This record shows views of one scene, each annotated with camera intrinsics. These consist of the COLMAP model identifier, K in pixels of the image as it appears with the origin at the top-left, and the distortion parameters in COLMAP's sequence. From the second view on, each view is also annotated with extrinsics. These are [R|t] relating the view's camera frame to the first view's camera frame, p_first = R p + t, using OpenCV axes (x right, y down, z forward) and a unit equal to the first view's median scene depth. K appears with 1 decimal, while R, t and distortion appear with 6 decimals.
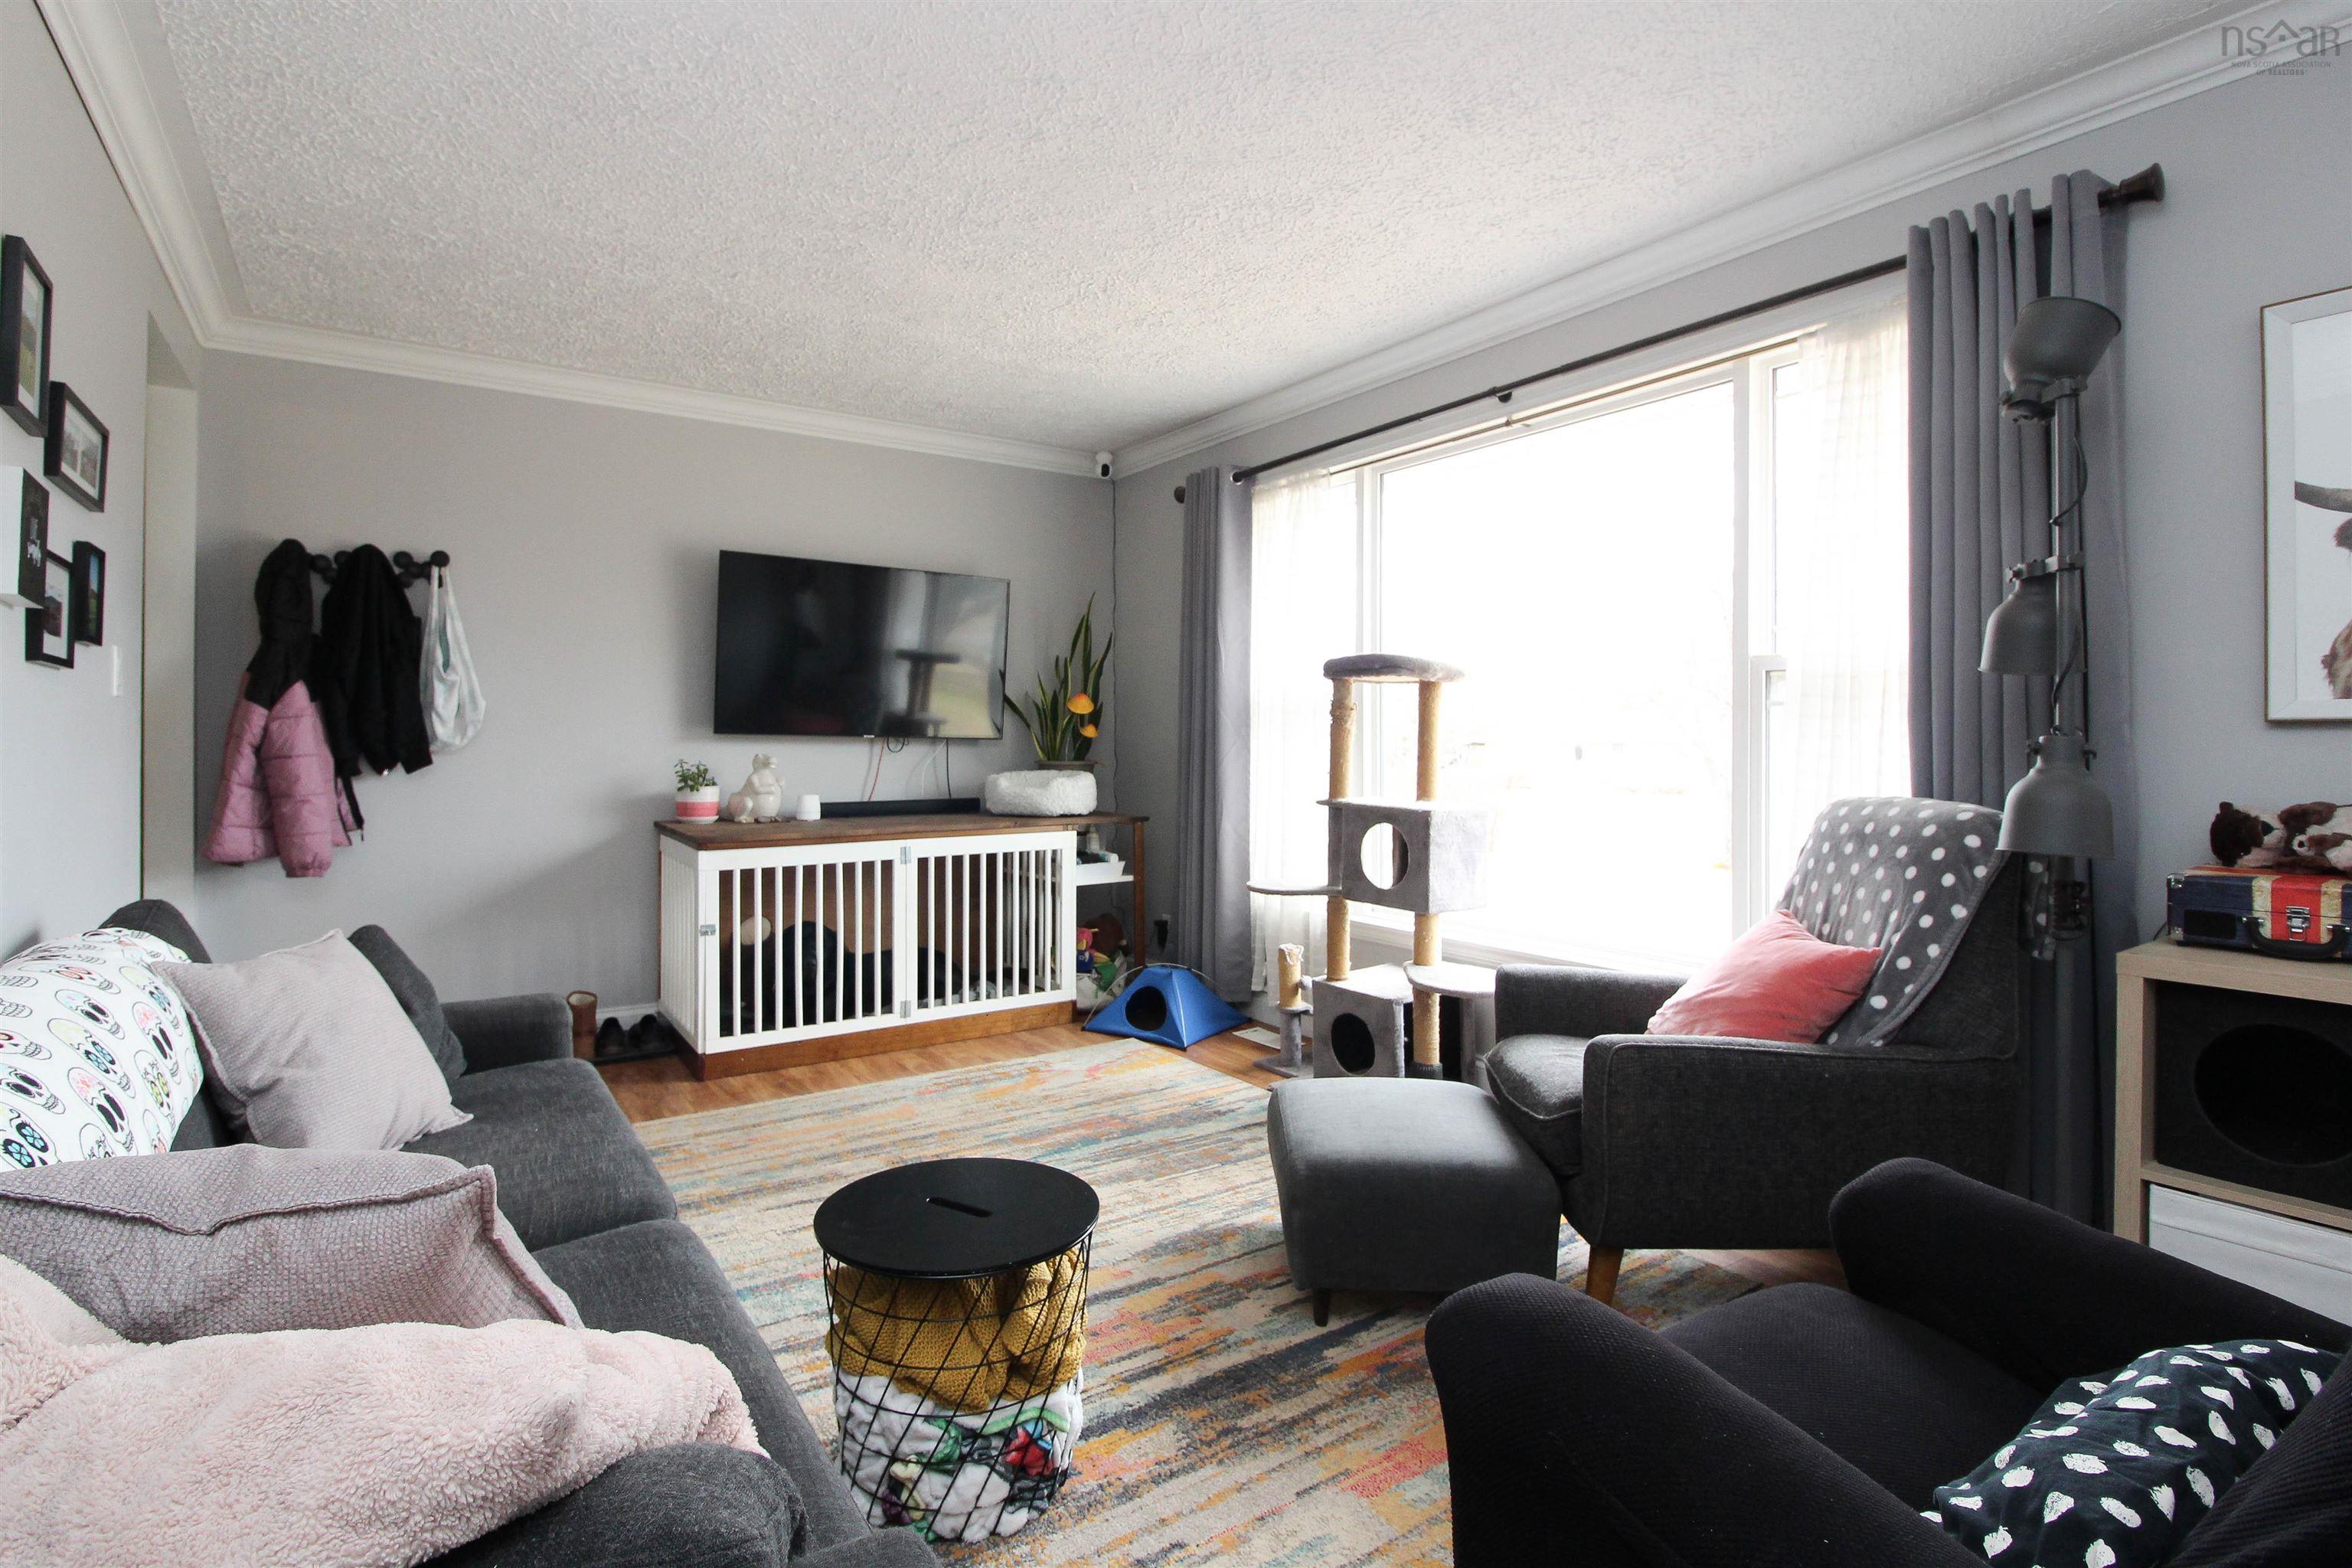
lens RADIAL K [[1132.2, 0, 1190.2], [0, 1132.2, 740.5], [0, 0, 1]] dist [-0.017604, -0.000583]
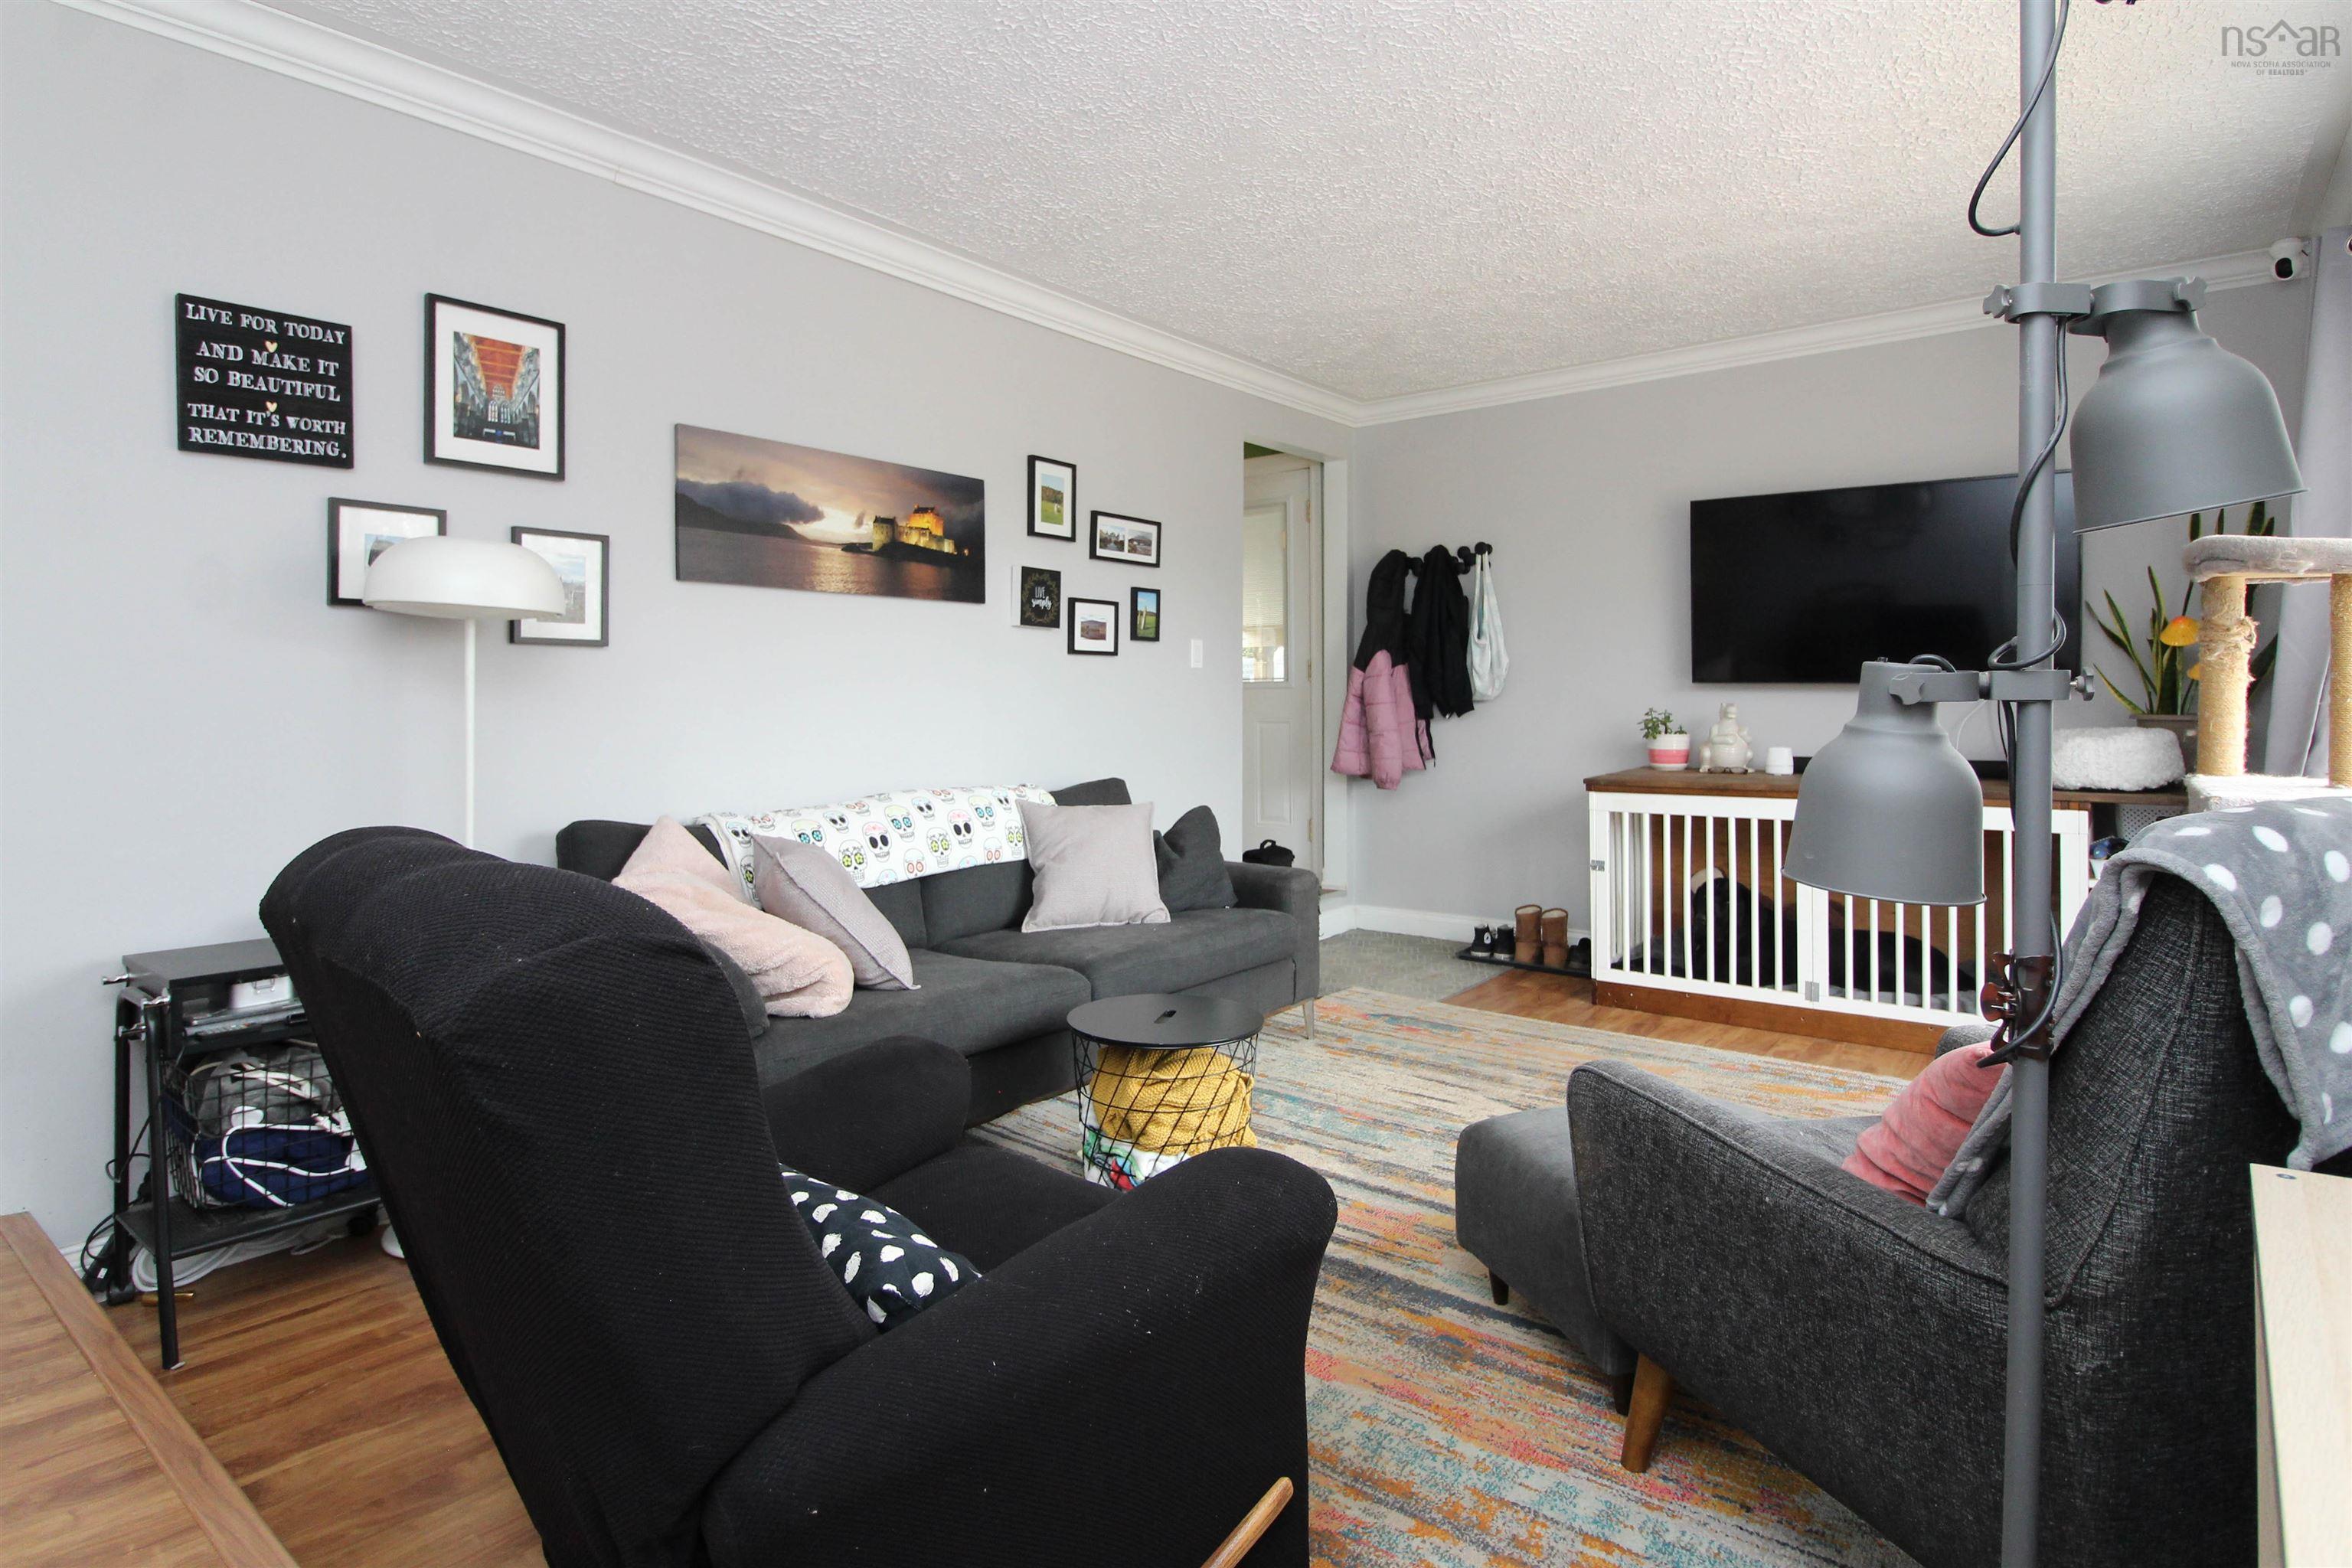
lens RADIAL K [[1302.5, 0, 1173.3], [0, 1302.5, 684.1], [0, 0, 1]] dist [-0.002931, 0.000462]
pose [[0.284525, -0.010444, -0.958612, 0.660715], [0.008325, 0.999930, -0.008423, 0.000593], [0.958633, -0.005584, 0.284592, 0.254717]]
